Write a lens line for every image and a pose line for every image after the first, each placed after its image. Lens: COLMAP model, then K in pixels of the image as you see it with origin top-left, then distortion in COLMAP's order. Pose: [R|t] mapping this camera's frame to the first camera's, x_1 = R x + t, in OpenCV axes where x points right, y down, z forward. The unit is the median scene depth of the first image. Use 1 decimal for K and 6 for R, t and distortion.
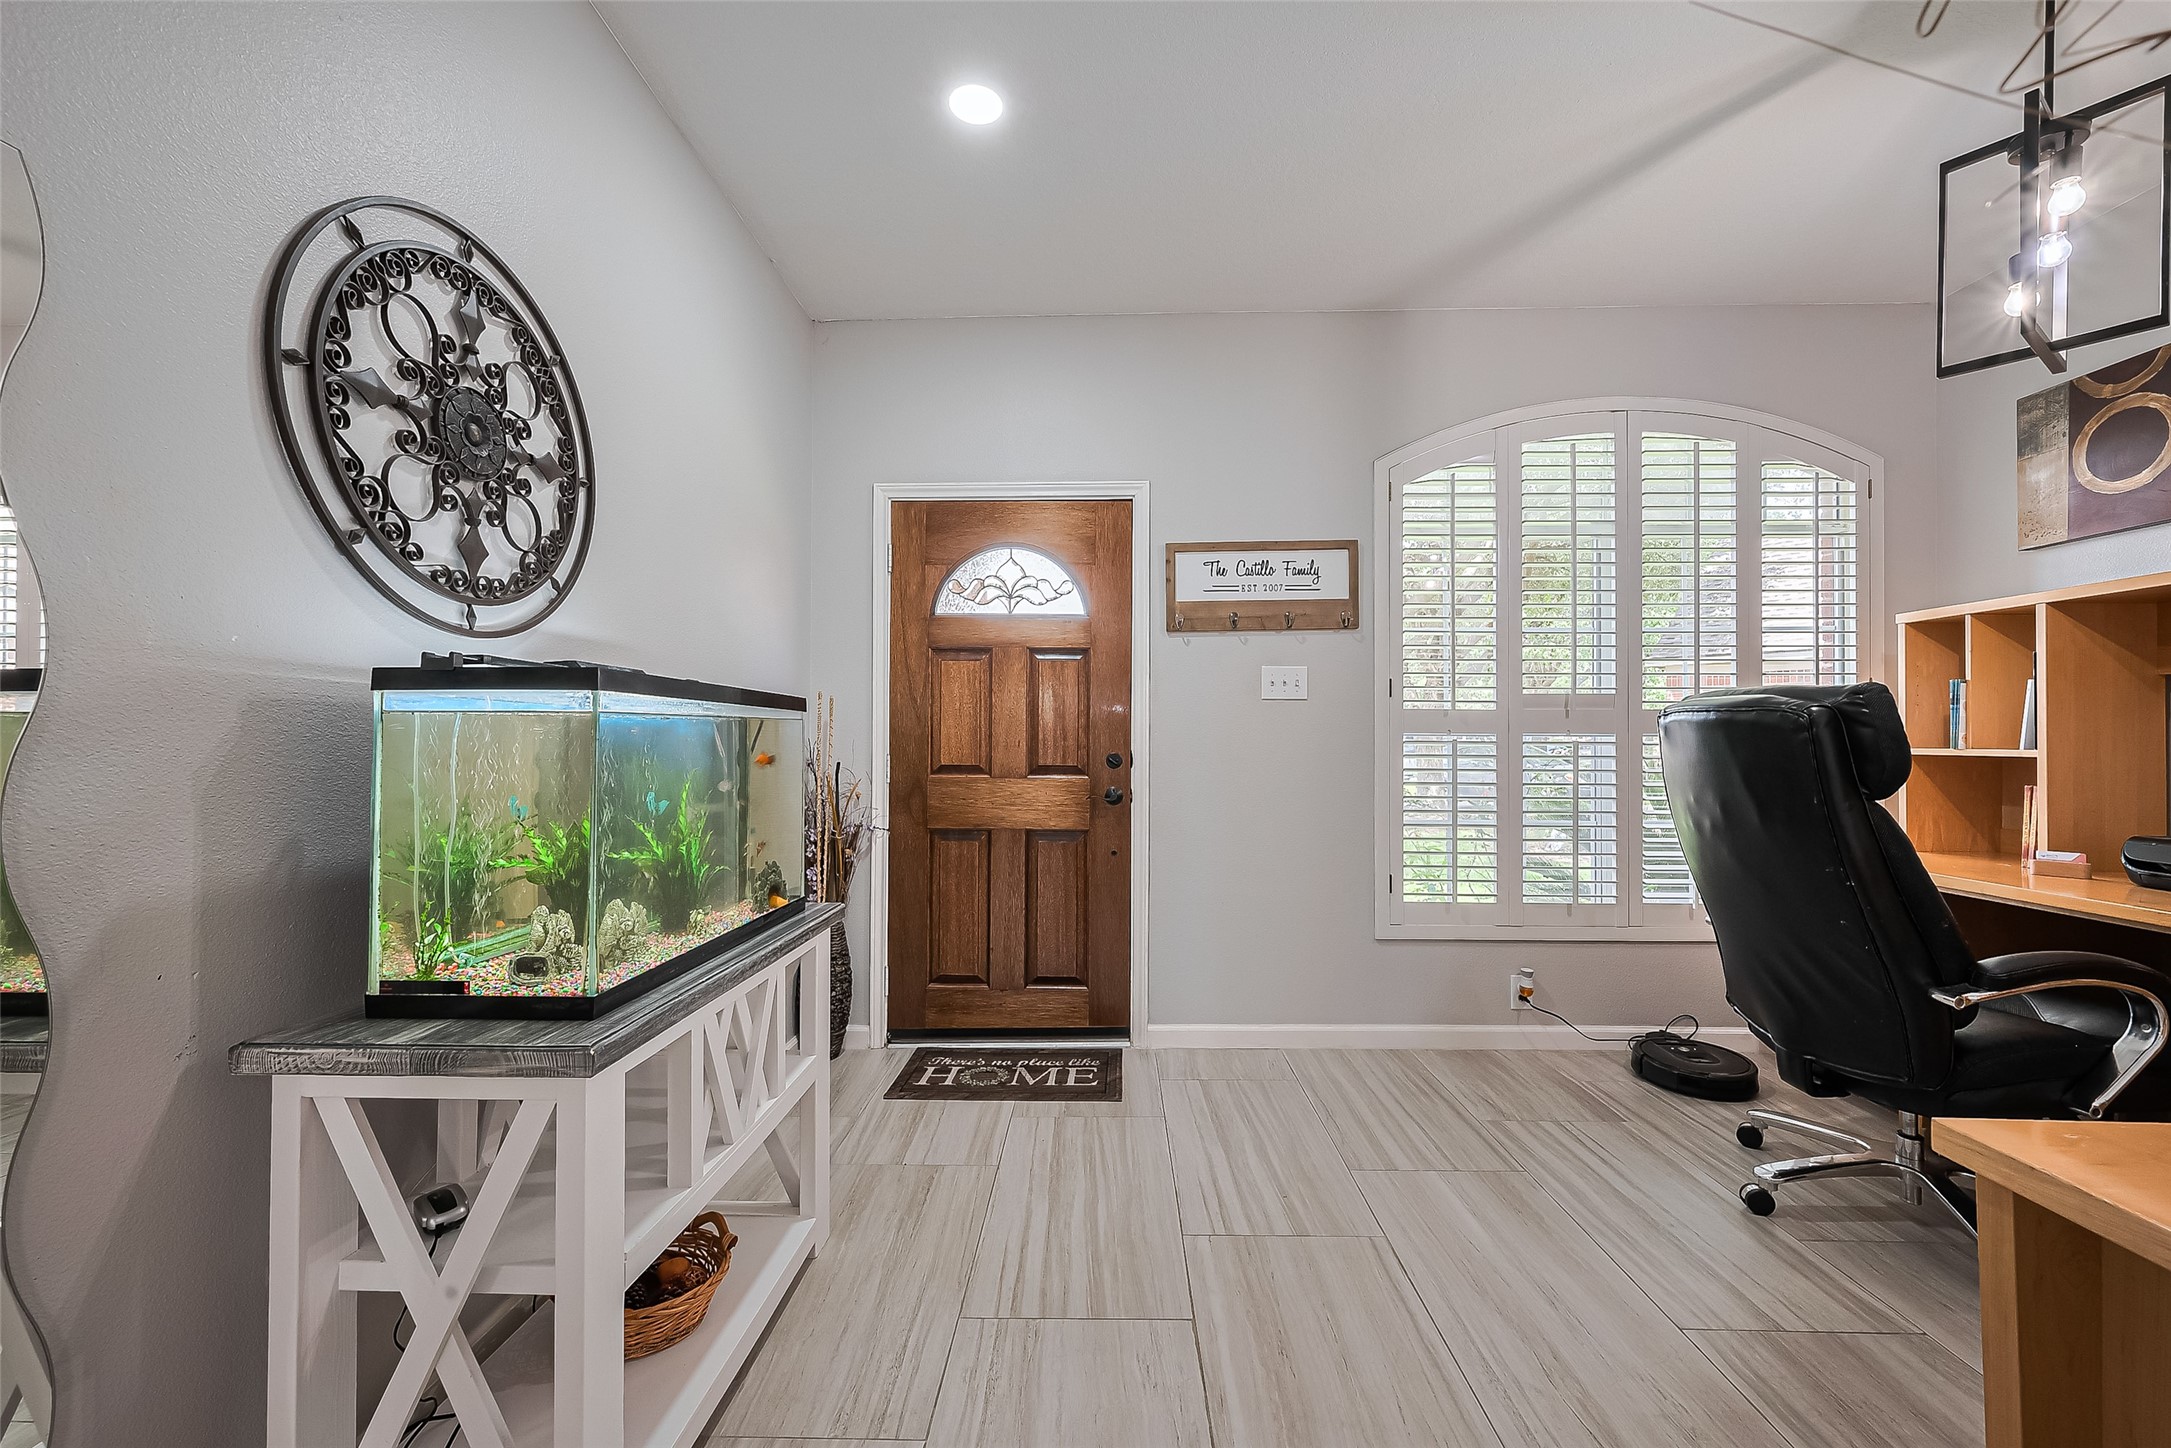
lens RADIAL K [[865.6, 0, 1079.8], [0, 865.6, 729.8], [0, 0, 1]] dist [-0.001385, 0.000040]
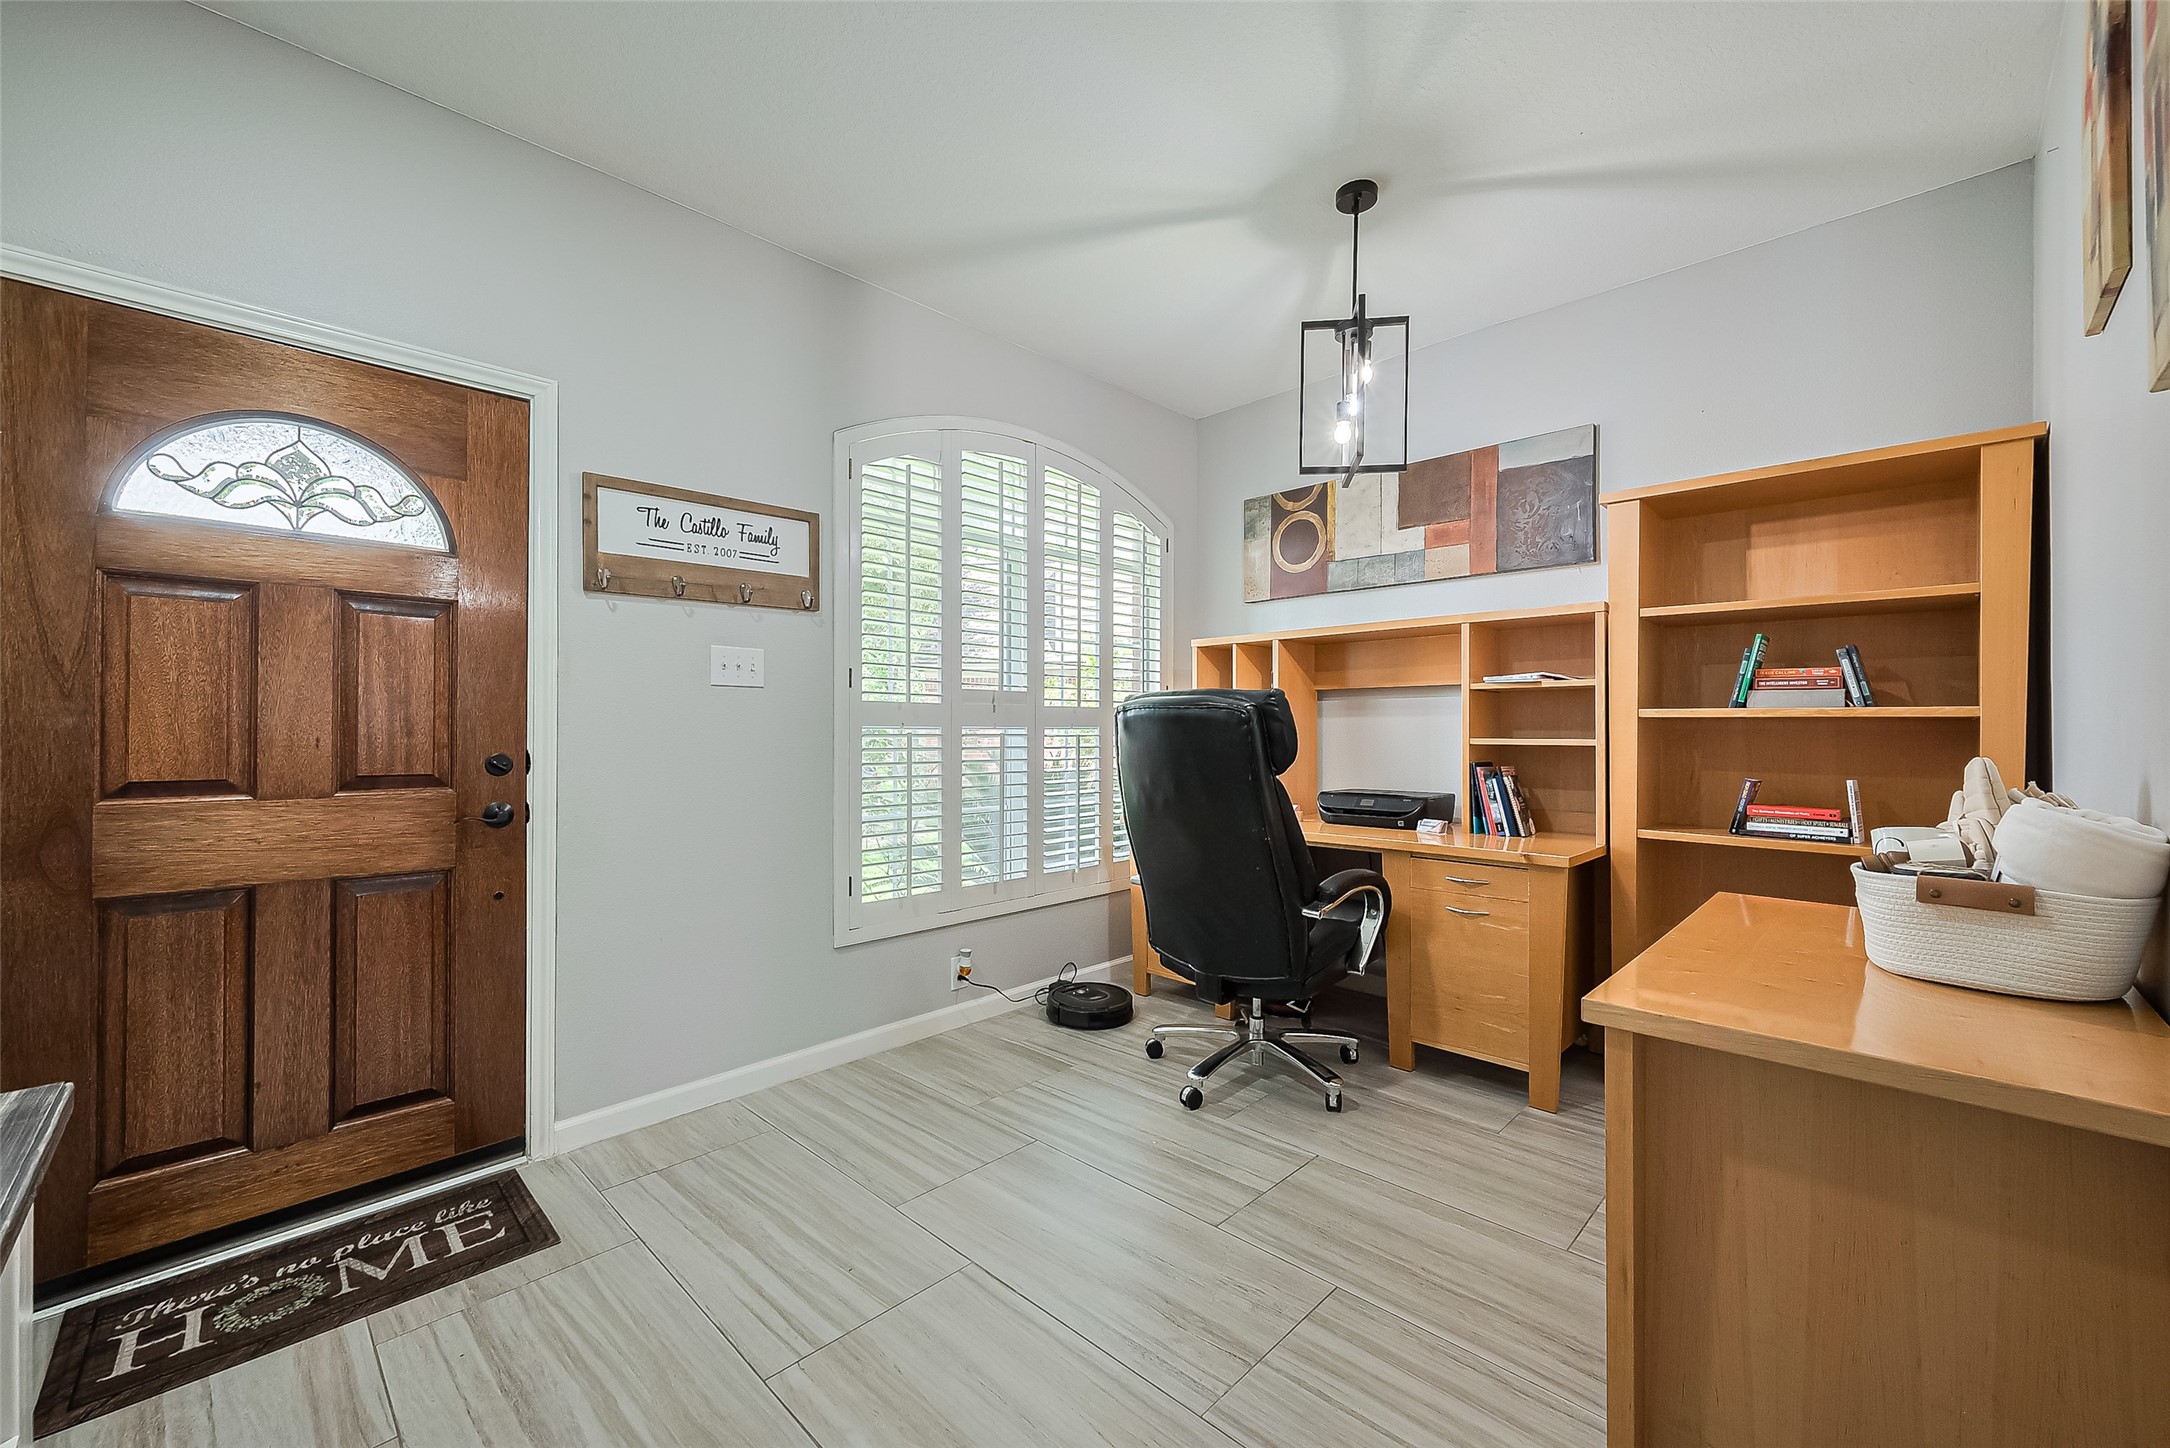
lens RADIAL K [[865.2, 0, 1084.7], [0, 865.2, 726.7], [0, 0, 1]] dist [-0.001385, 0.000040]
pose [[0.672915, 0.000648, 0.739719, -0.166671], [-0.003078, 0.999993, 0.001925, 0.001978], [-0.739713, -0.003572, 0.672913, 0.181288]]
